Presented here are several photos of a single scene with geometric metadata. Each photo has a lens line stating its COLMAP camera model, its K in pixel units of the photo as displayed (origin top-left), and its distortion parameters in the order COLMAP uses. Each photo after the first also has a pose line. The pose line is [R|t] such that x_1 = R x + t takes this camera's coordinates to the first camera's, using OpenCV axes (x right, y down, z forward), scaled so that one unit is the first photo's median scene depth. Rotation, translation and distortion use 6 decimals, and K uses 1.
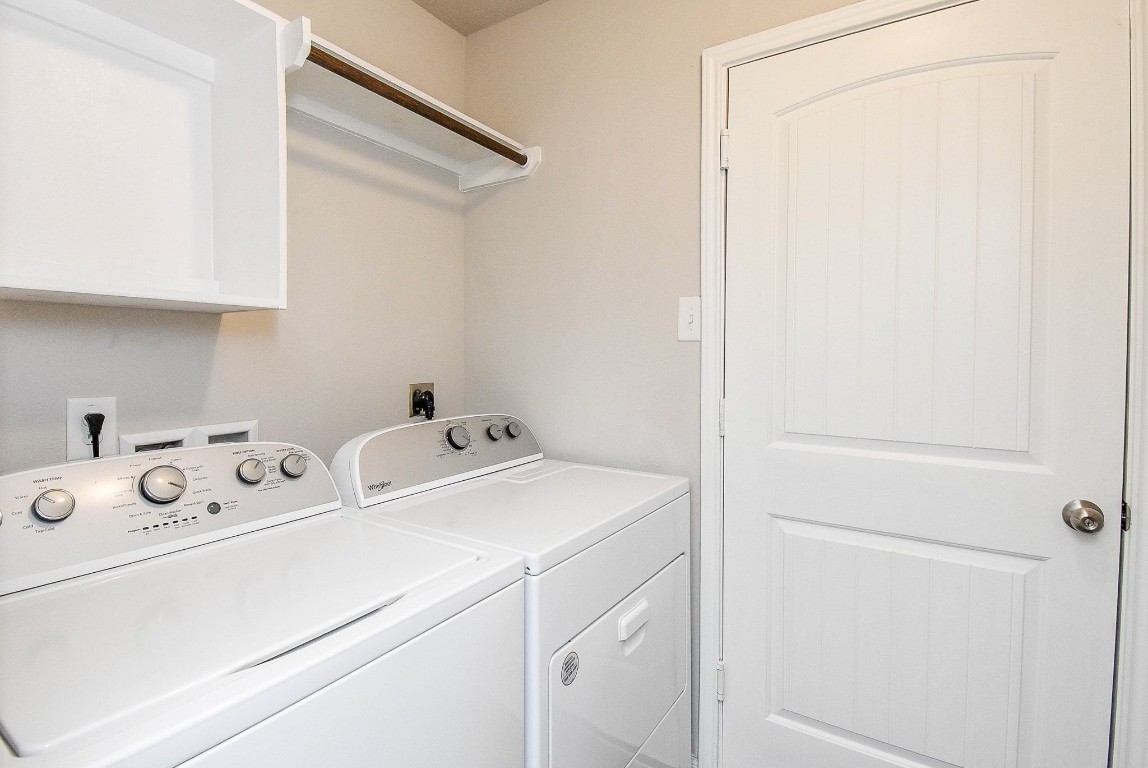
lens RADIAL K [[537.4, 0, 569.3], [0, 537.4, 366.9], [0, 0, 1]] dist [0.001917, -0.000661]
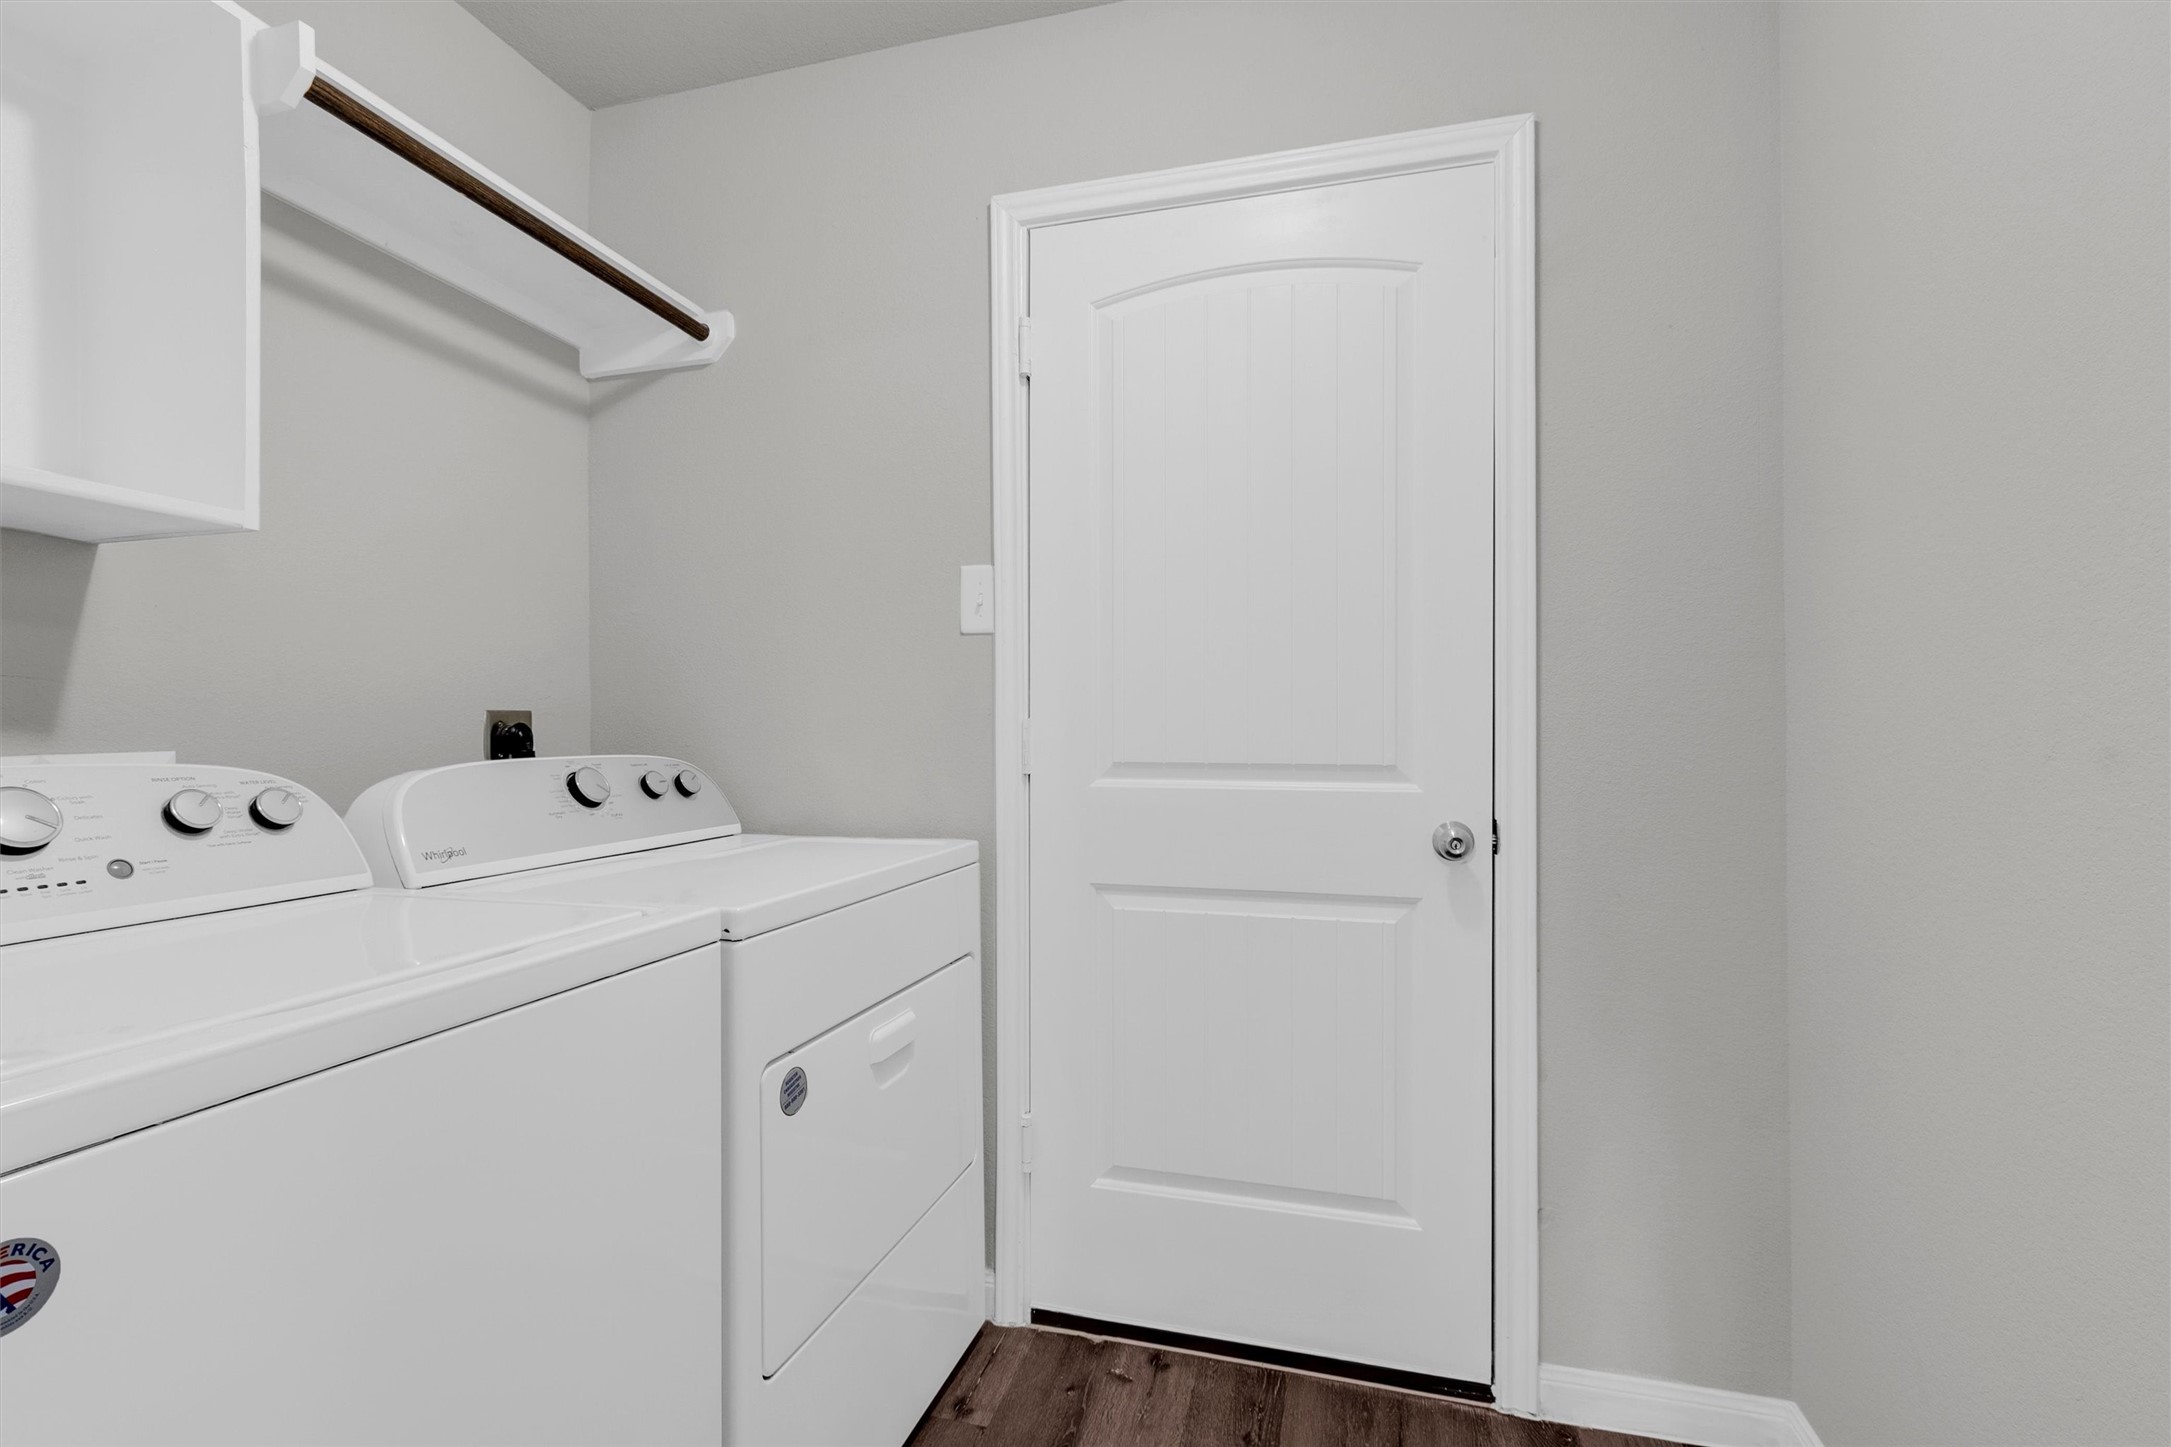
lens RADIAL K [[958.9, 0, 1075.4], [0, 958.9, 734.4], [0, 0, 1]] dist [0.001651, -0.000841]
pose [[0.954618, -0.003534, 0.297812, -0.013395], [0.009474, 0.999784, -0.018506, 0.111166], [-0.297682, 0.020487, 0.954445, -0.170448]]
